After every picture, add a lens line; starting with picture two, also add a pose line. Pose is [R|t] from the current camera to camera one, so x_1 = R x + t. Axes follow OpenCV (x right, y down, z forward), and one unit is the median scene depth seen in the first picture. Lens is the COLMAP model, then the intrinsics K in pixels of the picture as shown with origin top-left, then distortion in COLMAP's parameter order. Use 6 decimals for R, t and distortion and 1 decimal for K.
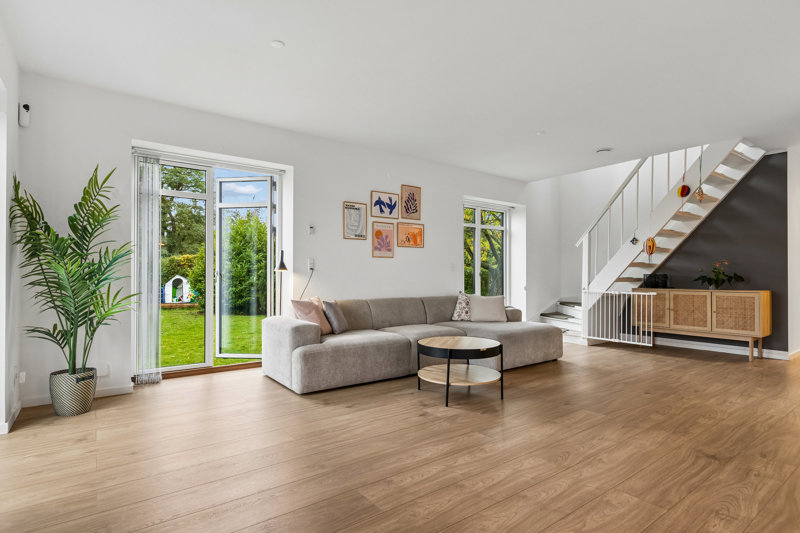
lens RADIAL K [[407.6, 0, 396.1], [0, 407.6, 274.0], [0, 0, 1]] dist [0.000877, -0.001189]
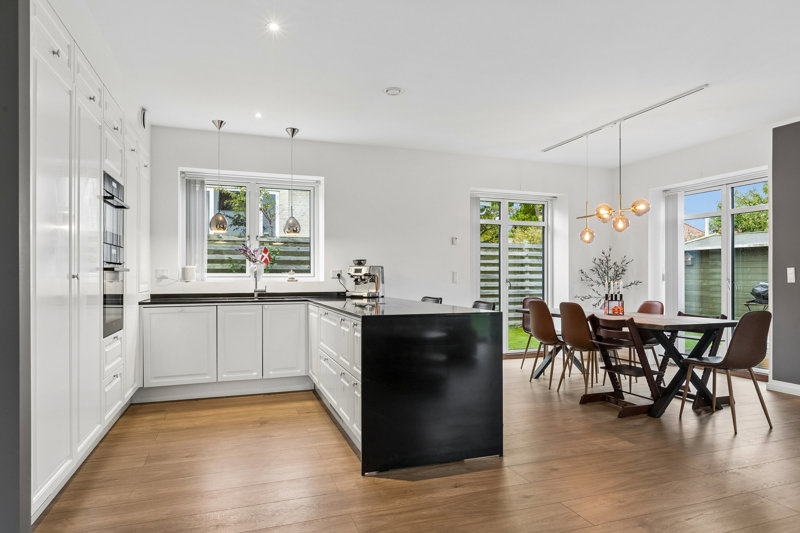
lens RADIAL K [[483.1, 0, 403.8], [0, 483.1, 278.5], [0, 0, 1]] dist [-0.012787, 0.000819]
pose [[-0.959732, -0.001932, 0.280912, 0.439411], [-0.001934, 0.999998, 0.000268, -0.014773], [-0.280912, -0.000287, -0.959734, 0.925565]]
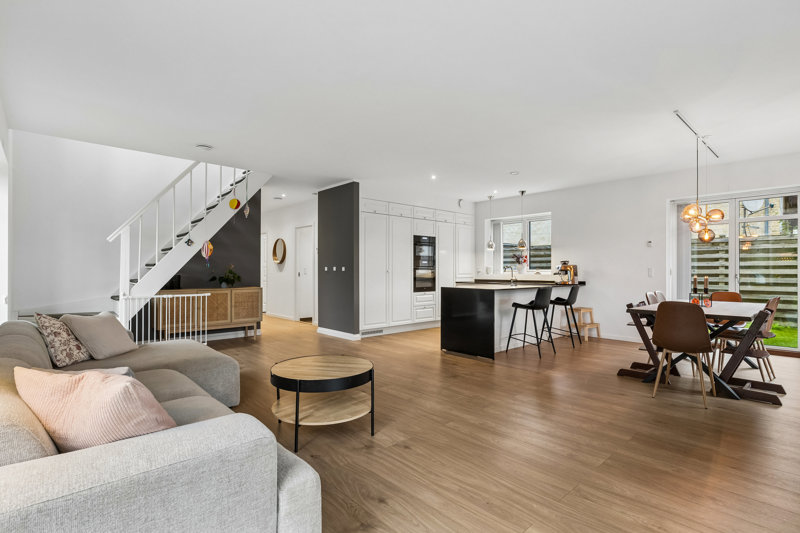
lens RADIAL K [[391.1, 0, 401.1], [0, 391.1, 268.4], [0, 0, 1]] dist [-0.002405, -0.001454]
pose [[-0.112397, 0.006070, 0.993645, -0.455420], [-0.006956, 0.999952, -0.006895, -0.016187], [-0.993639, -0.007687, -0.112350, 0.661725]]
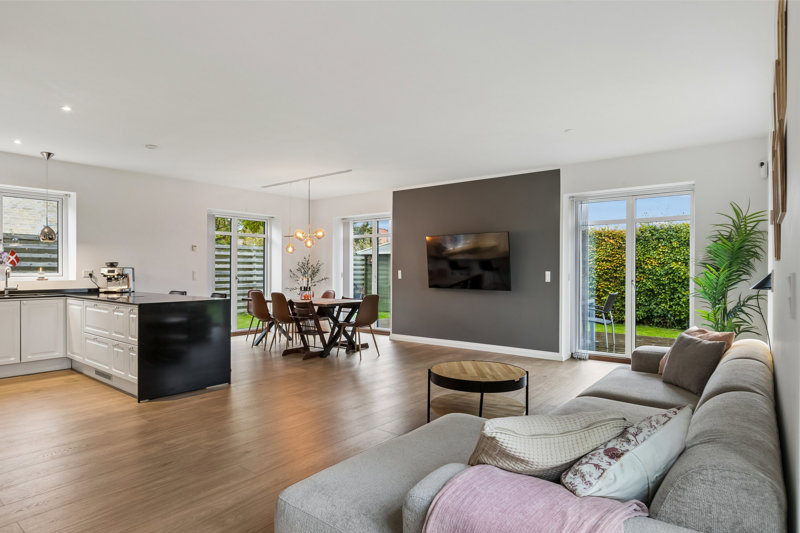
lens RADIAL K [[443.2, 0, 400.3], [0, 443.2, 270.5], [0, 0, 1]] dist [0.003574, -0.003088]
pose [[-0.962749, -0.003851, -0.270371, 0.399047], [-0.002977, 0.999989, -0.003642, -0.030932], [0.270382, -0.002701, -0.962749, 1.312891]]
